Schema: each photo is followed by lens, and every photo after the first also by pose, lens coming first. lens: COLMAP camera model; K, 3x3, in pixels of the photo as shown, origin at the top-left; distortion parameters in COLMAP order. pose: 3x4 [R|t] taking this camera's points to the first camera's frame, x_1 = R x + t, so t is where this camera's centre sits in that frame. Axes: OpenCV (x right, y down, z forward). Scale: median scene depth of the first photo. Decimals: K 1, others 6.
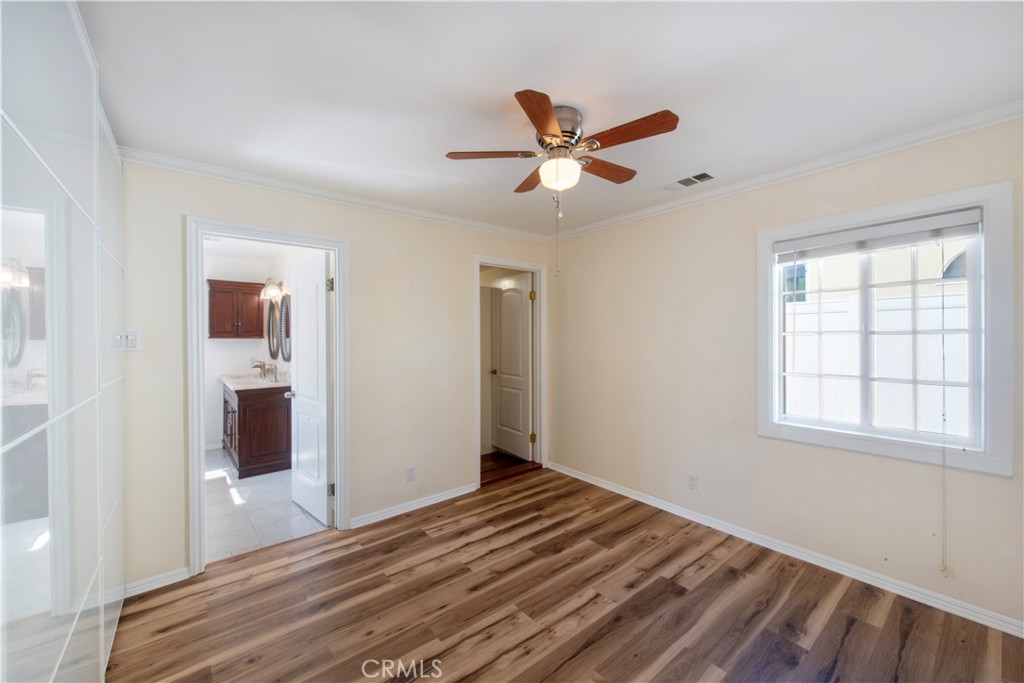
lens RADIAL K [[400.6, 0, 516.3], [0, 400.6, 339.2], [0, 0, 1]] dist [0.004287, -0.001039]
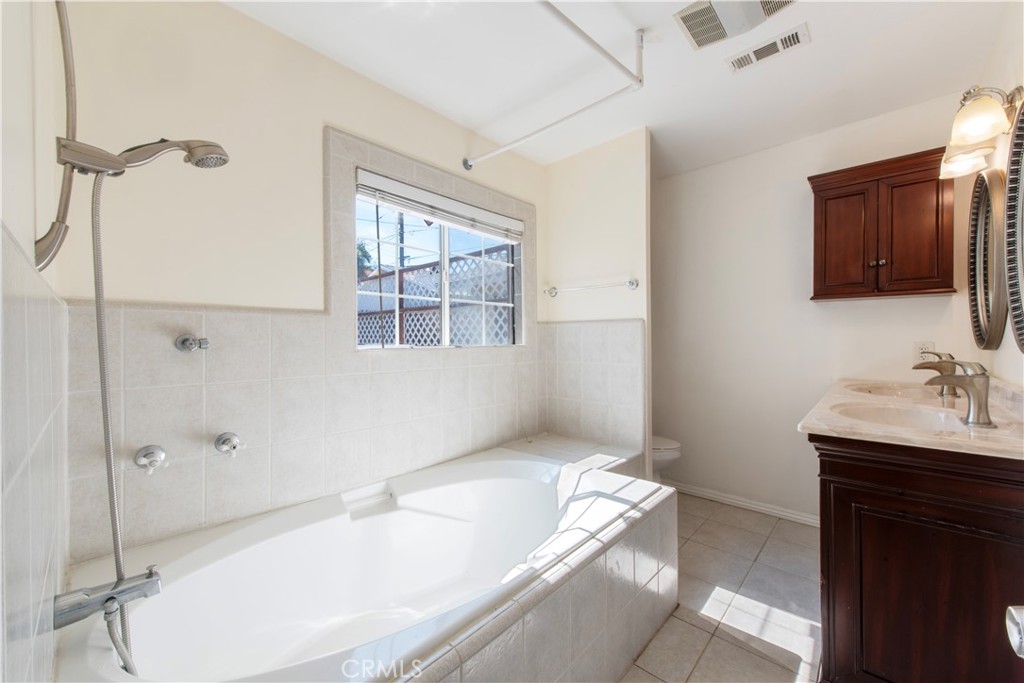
lens RADIAL K [[400.6, 0, 515.7], [0, 400.6, 338.2], [0, 0, 1]] dist [0.004287, -0.001039]
pose [[0.140068, 0.015367, -0.990023, -0.324092], [-0.005596, 0.999876, 0.014728, 0.038234], [0.990126, 0.003477, 0.140136, 0.559227]]
